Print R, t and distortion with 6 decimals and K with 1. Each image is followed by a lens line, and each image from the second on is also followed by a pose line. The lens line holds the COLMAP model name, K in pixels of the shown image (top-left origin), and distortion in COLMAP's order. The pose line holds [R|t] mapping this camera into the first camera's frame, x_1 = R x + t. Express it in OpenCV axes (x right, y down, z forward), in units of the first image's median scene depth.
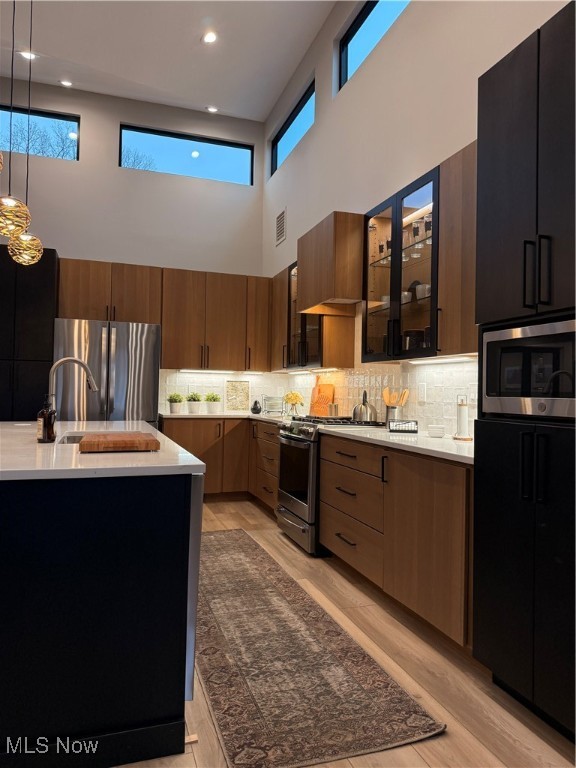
lens RADIAL K [[528.1, 0, 288.0], [0, 528.1, 384.0], [0, 0, 1]] dist [0.160250, -0.237012]
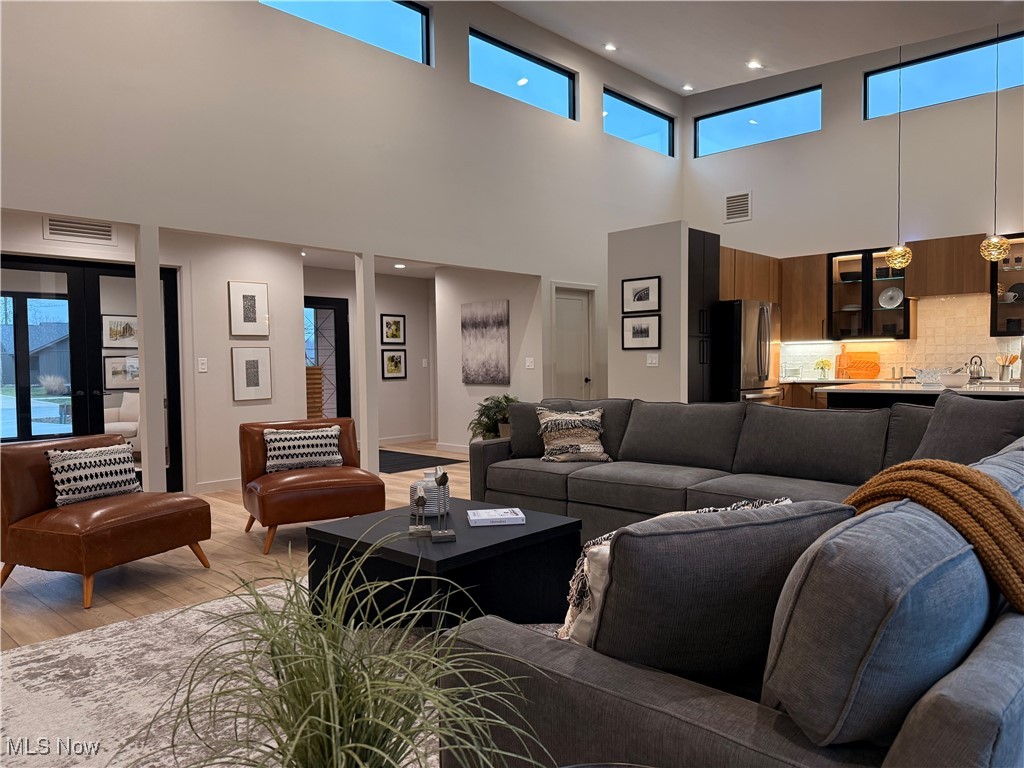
lens RADIAL K [[724.0, 0, 512.0], [0, 724.0, 384.0], [0, 0, 1]] dist [0.132605, -0.133266]
pose [[0.874951, -0.038417, 0.482685, -1.422435], [0.016347, 0.998623, 0.049848, -0.023100], [-0.483935, -0.035724, 0.874375, -0.116819]]
